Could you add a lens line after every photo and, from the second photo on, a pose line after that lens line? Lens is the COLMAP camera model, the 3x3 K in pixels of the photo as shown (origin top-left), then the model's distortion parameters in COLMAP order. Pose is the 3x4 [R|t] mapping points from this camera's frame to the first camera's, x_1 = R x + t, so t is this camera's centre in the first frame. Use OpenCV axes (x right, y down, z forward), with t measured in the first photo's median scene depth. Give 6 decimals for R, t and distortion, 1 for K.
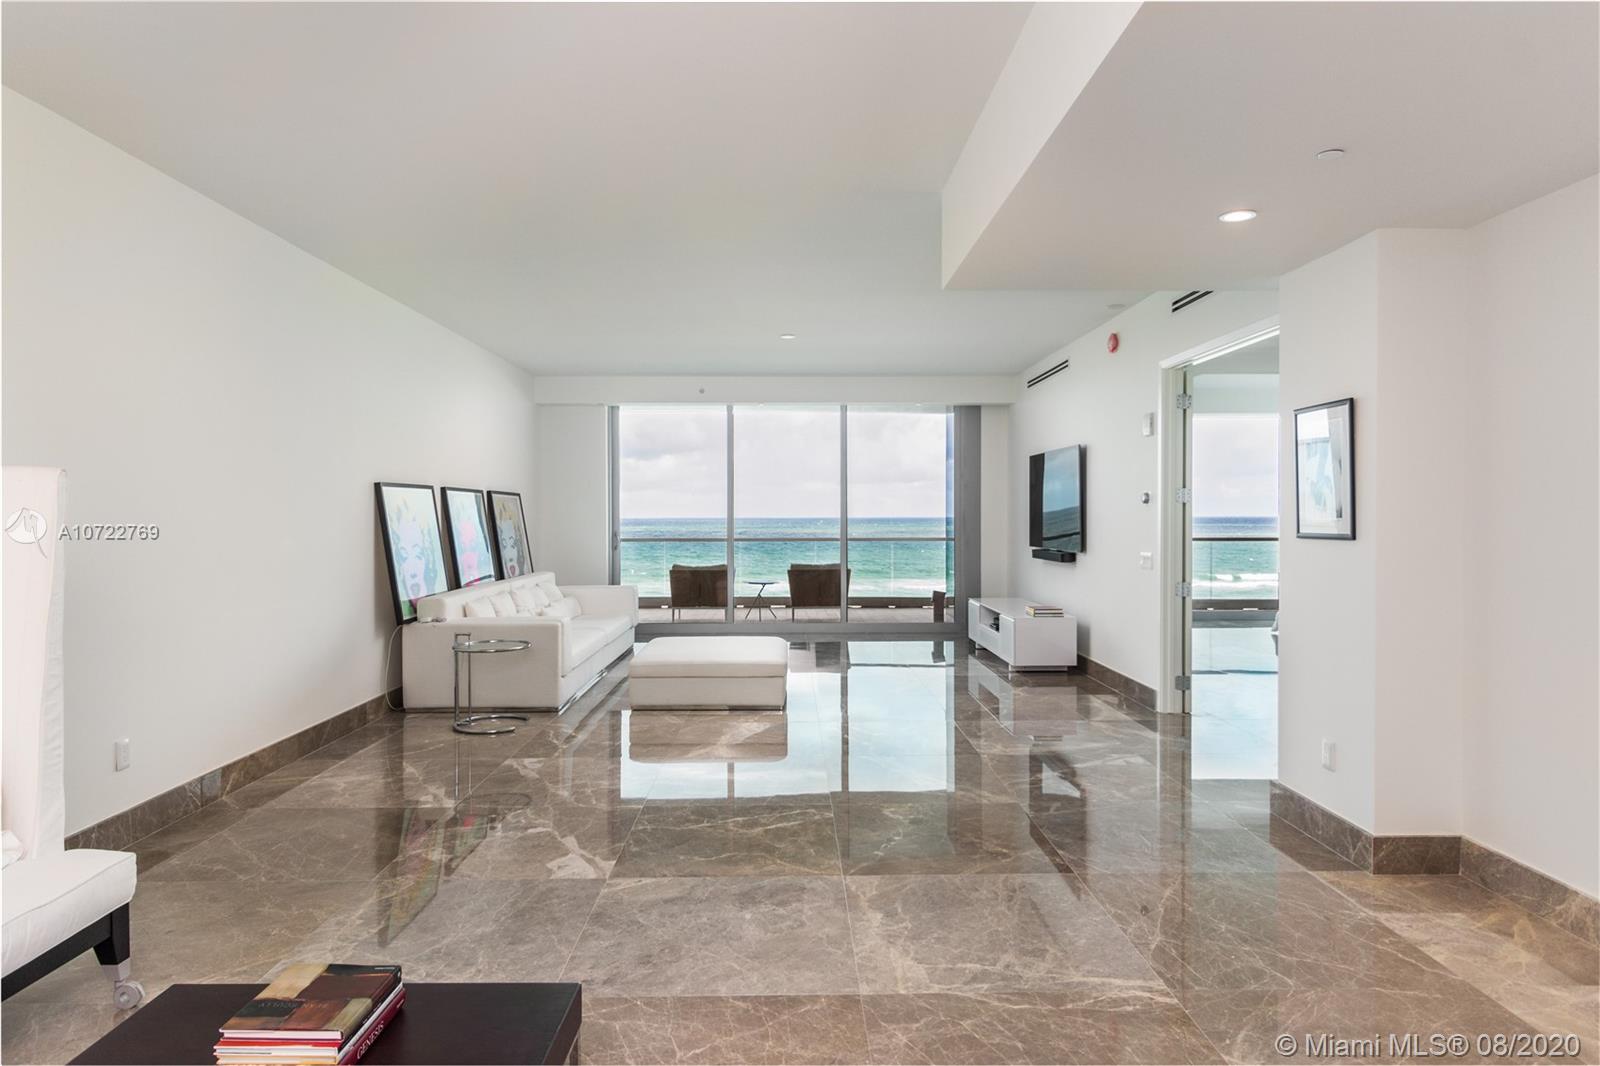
lens RADIAL K [[952.9, 0, 801.4], [0, 952.9, 529.4], [0, 0, 1]] dist [0.003790, 0.000146]
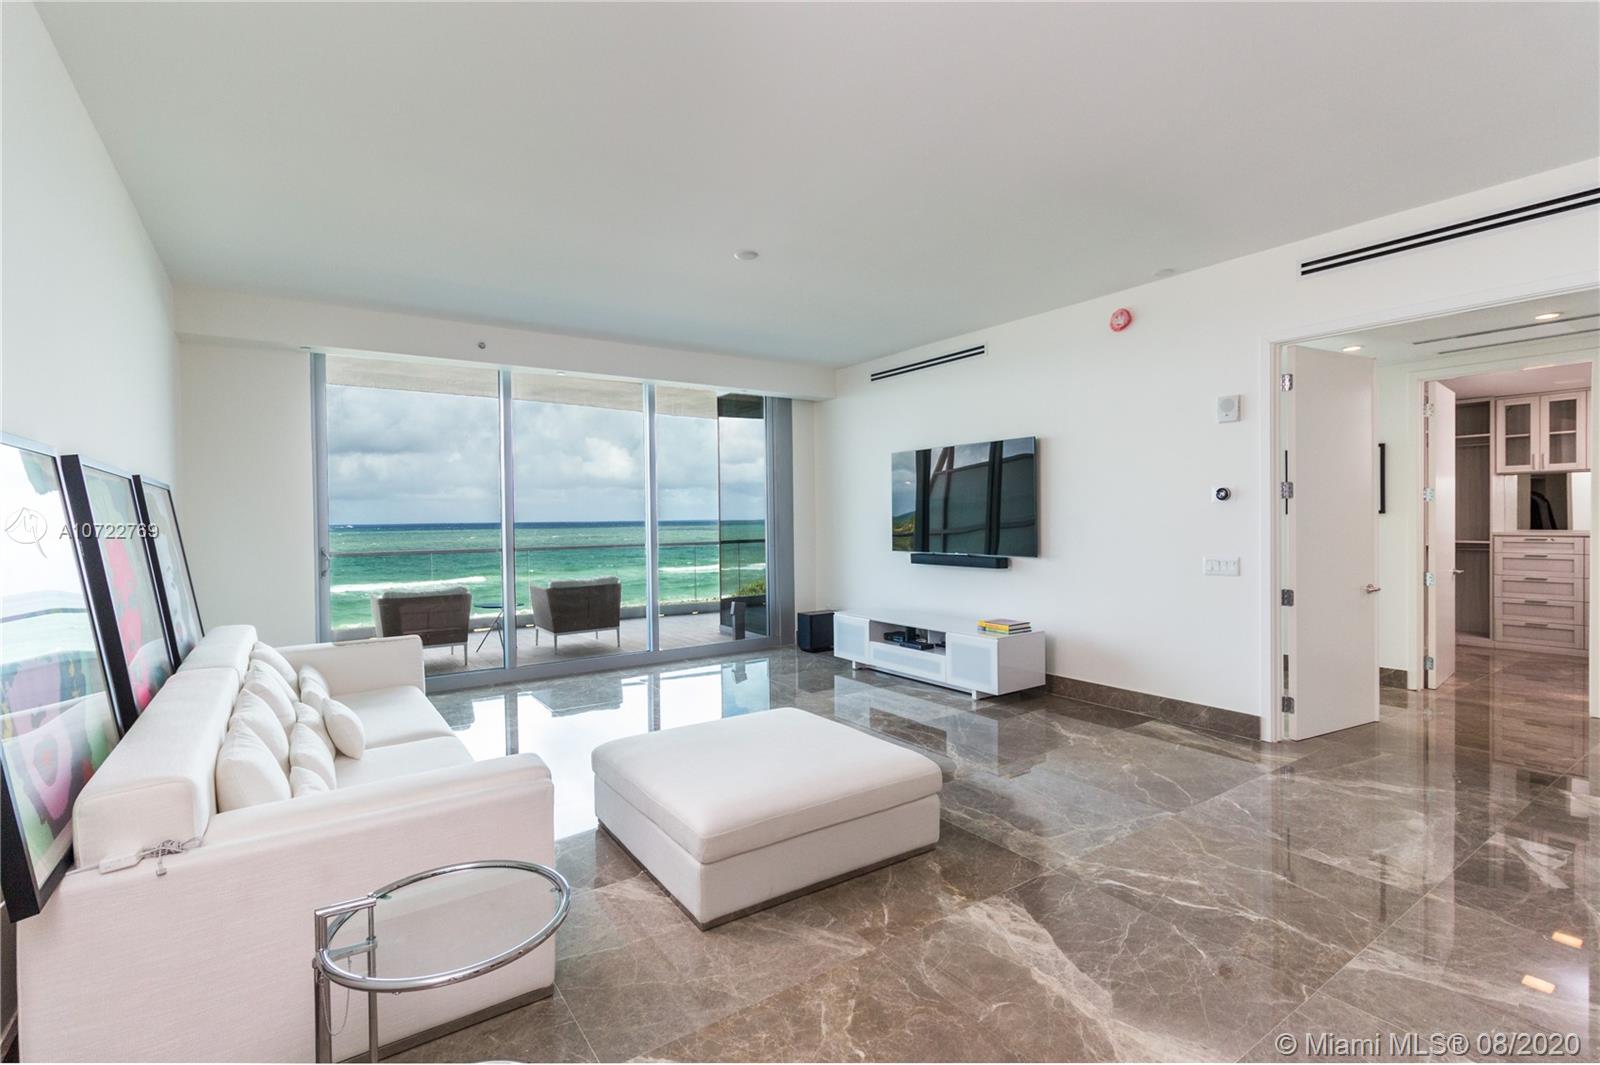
lens RADIAL K [[737.0, 0, 797.1], [0, 737.0, 526.3], [0, 0, 1]] dist [-0.024297, 0.000126]
pose [[0.836479, -0.009637, 0.547914, -0.250517], [0.014534, 0.999884, -0.004601, -0.004327], [-0.547806, 0.011812, 0.836522, 0.506265]]
